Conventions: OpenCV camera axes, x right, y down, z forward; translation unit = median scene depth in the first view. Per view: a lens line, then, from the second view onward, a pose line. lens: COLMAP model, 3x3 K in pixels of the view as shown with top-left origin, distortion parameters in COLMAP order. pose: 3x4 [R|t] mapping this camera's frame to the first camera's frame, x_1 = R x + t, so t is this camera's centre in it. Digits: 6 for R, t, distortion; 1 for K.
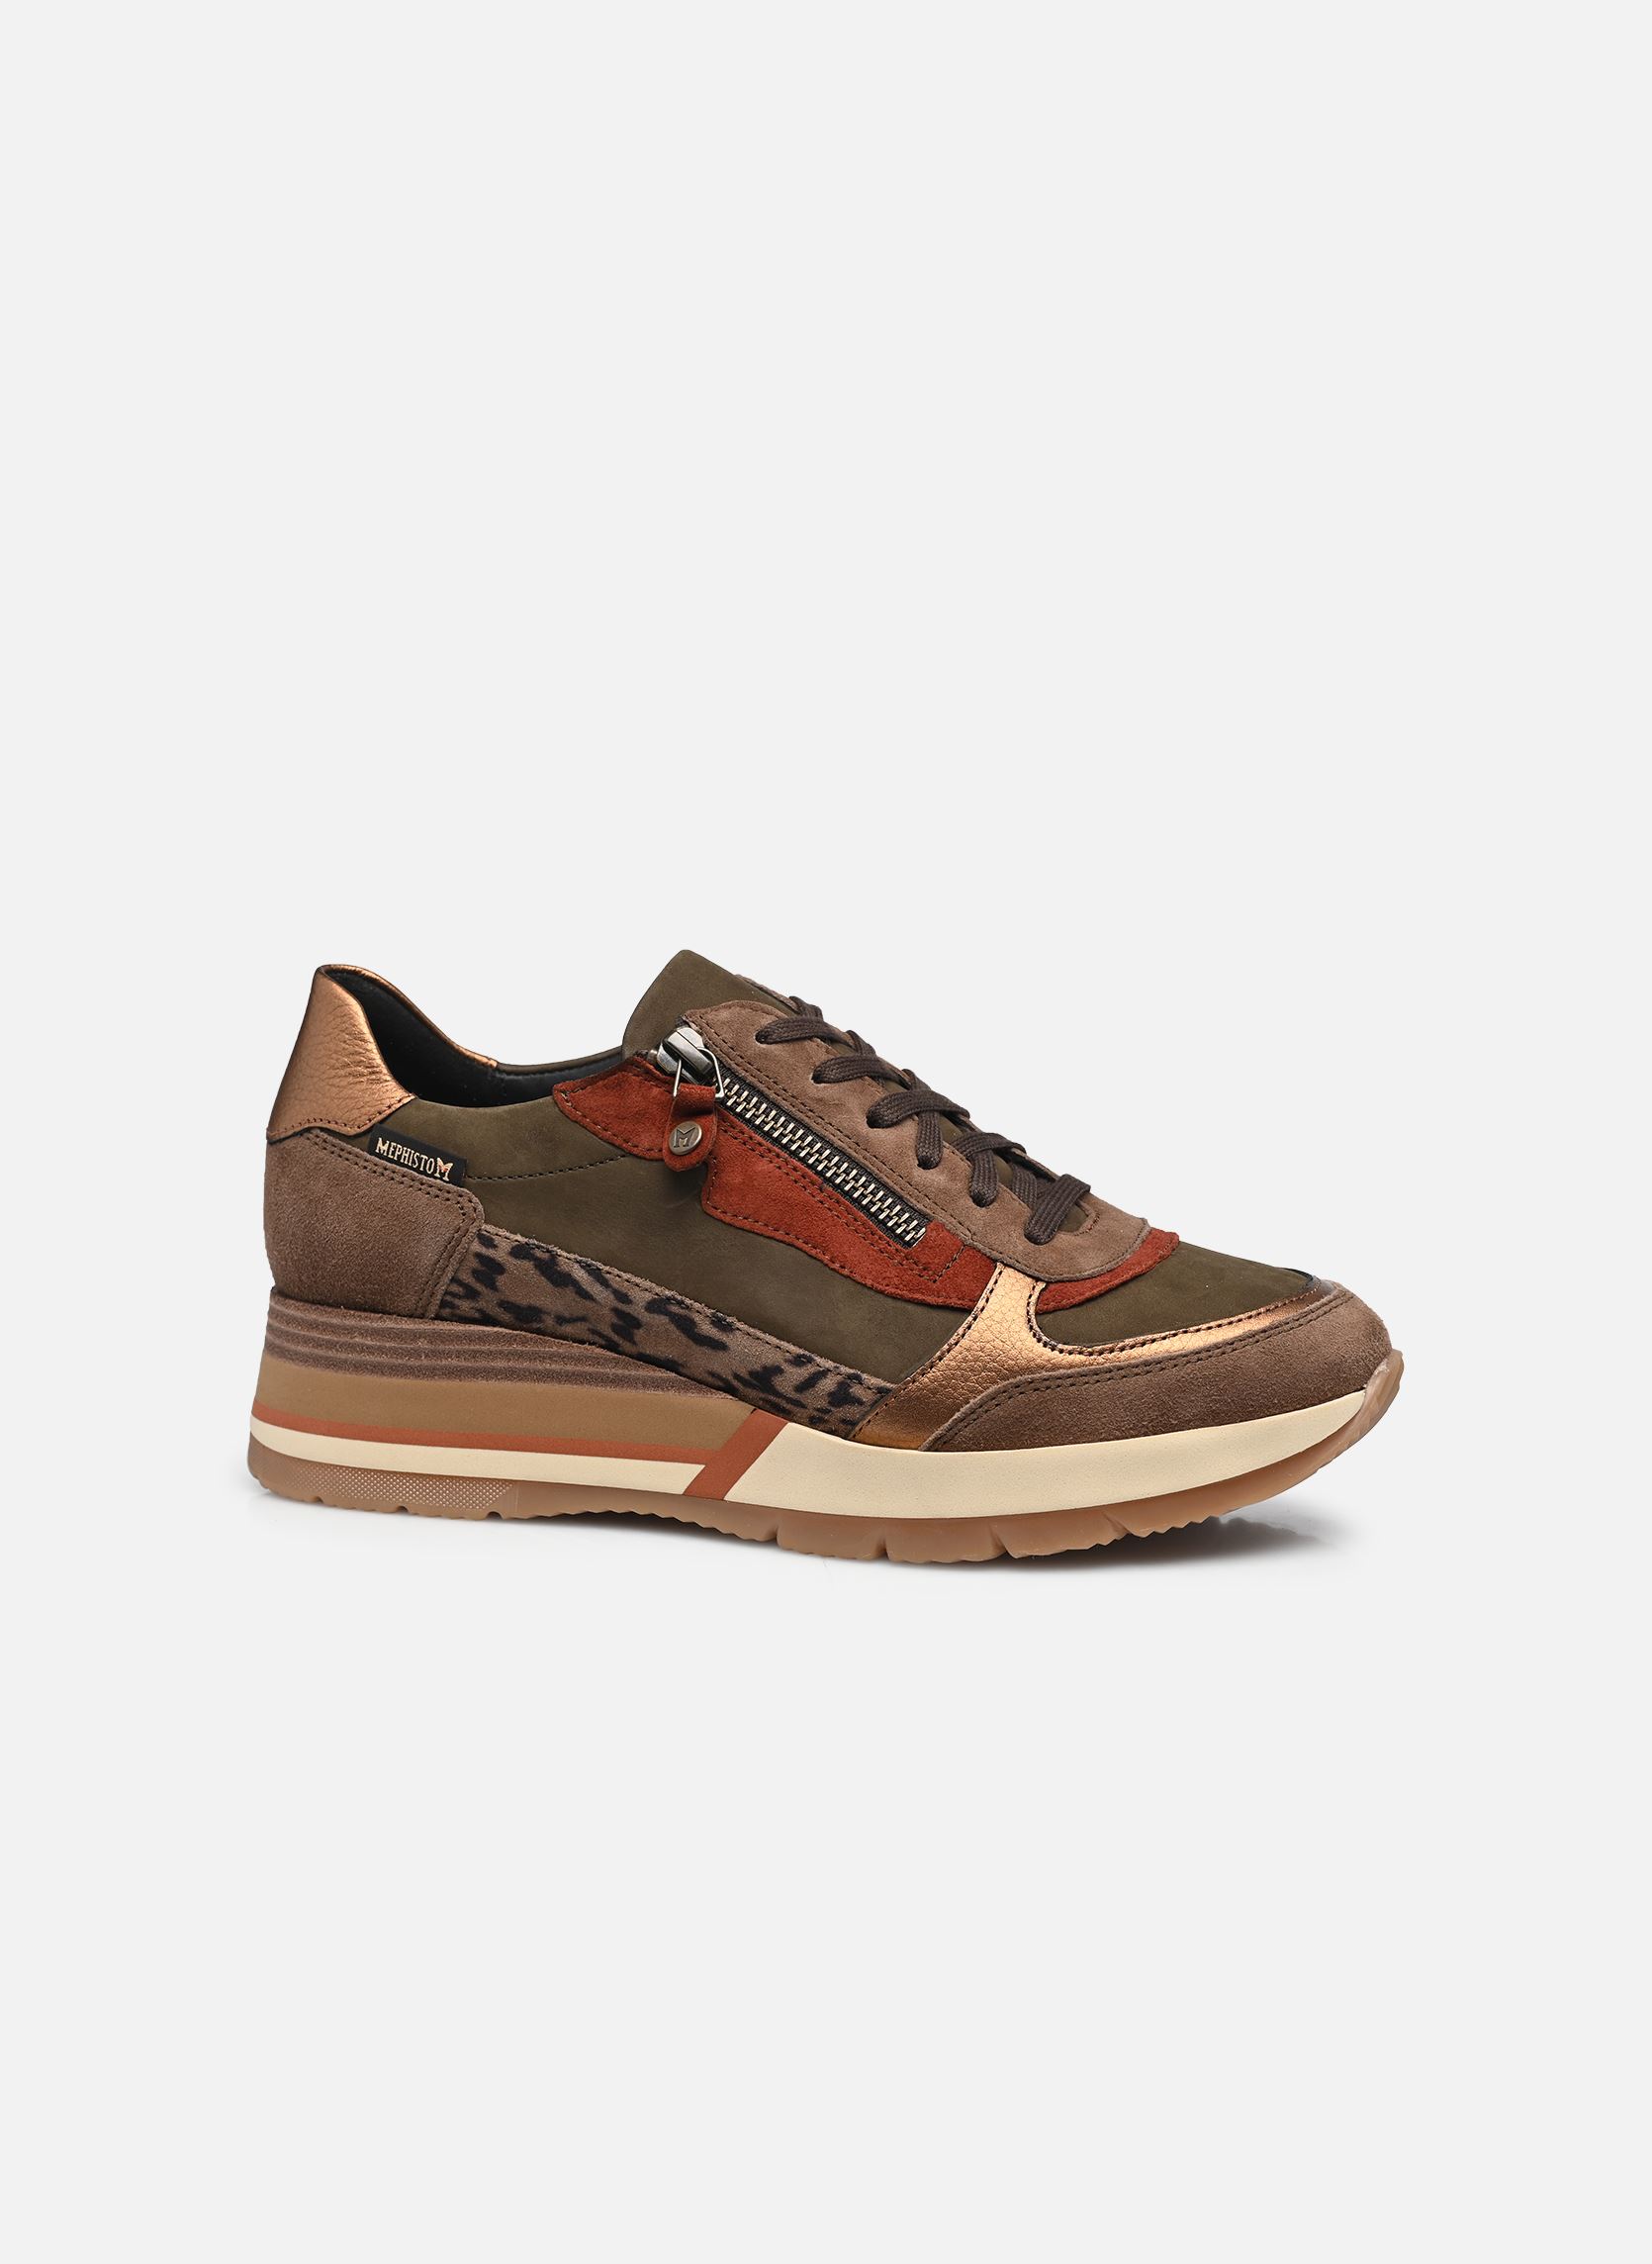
lens RADIAL K [[7629.1, 0, 825.8], [0, 7629.1, 1131.3], [0, 0, 1]] dist [0.162261, 0.000000]
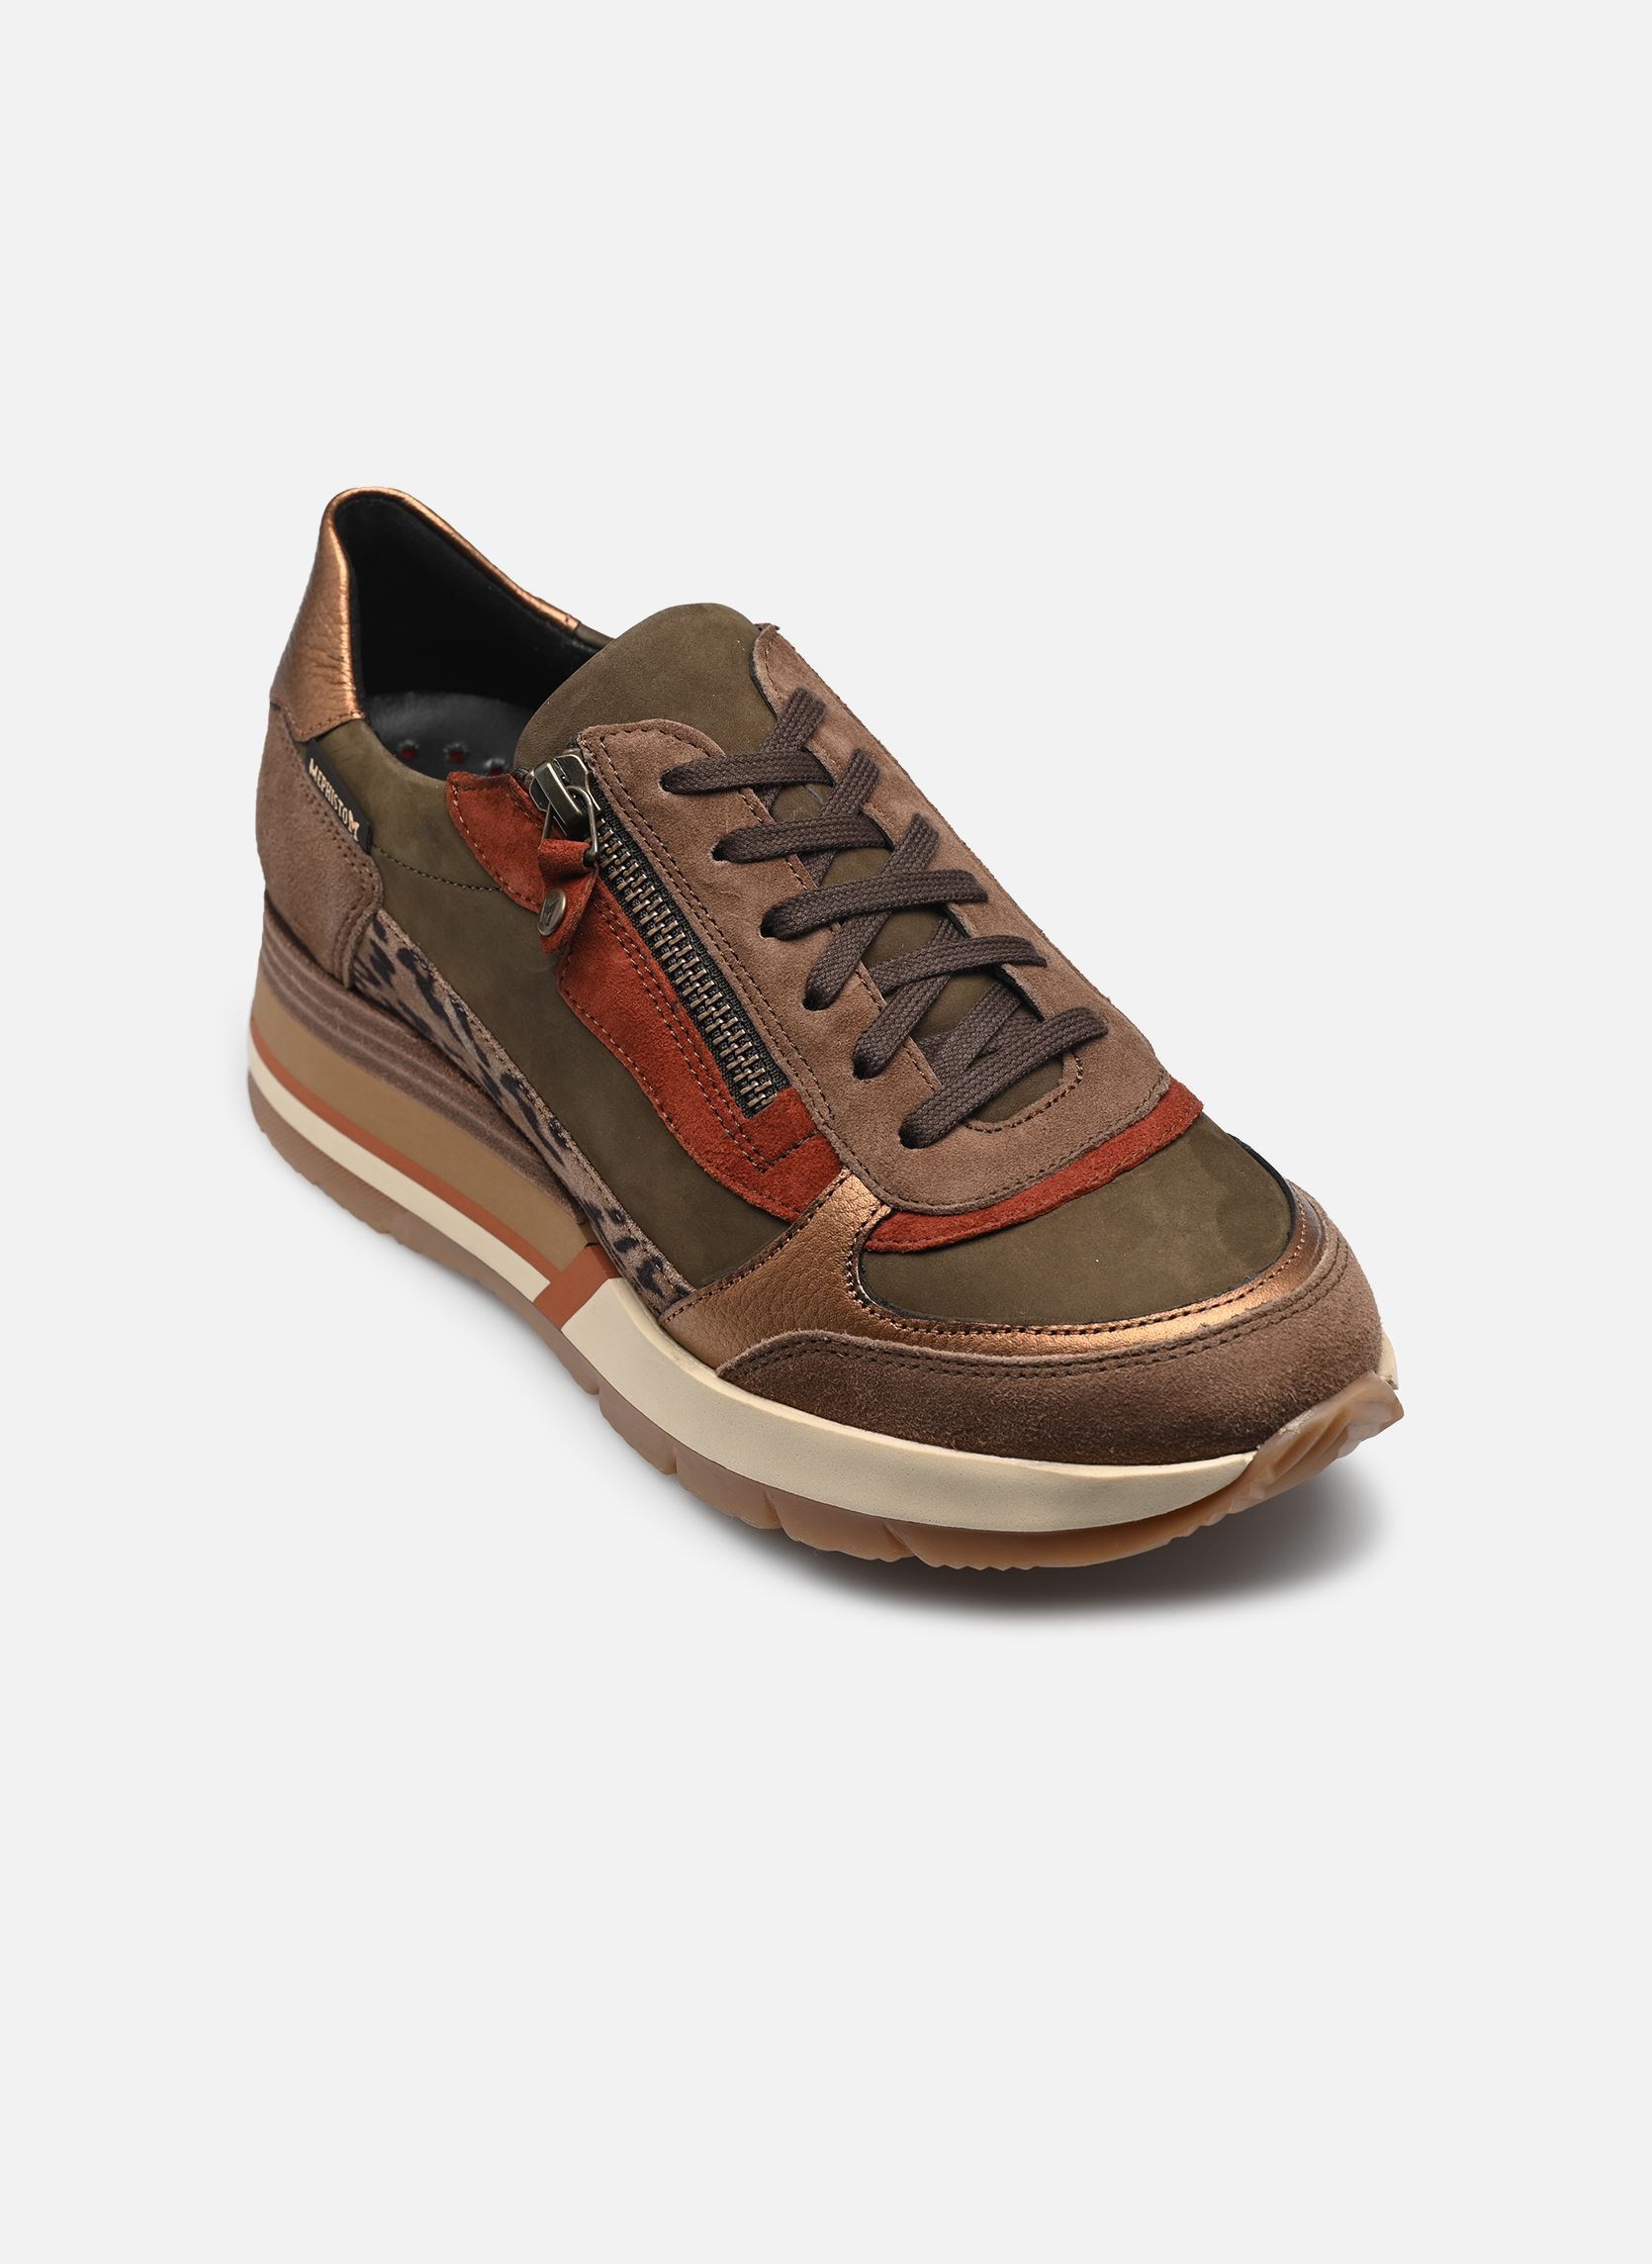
lens RADIAL K [[7629.1, 0, 826.1], [0, 7629.1, 1132.1], [0, 0, 1]] dist [0.162261, 0.000000]
pose [[0.777291, 0.300005, -0.553006, 0.439323], [-0.012813, 0.886352, 0.462834, -0.336785], [0.629011, -0.352671, 0.692798, 0.469850]]
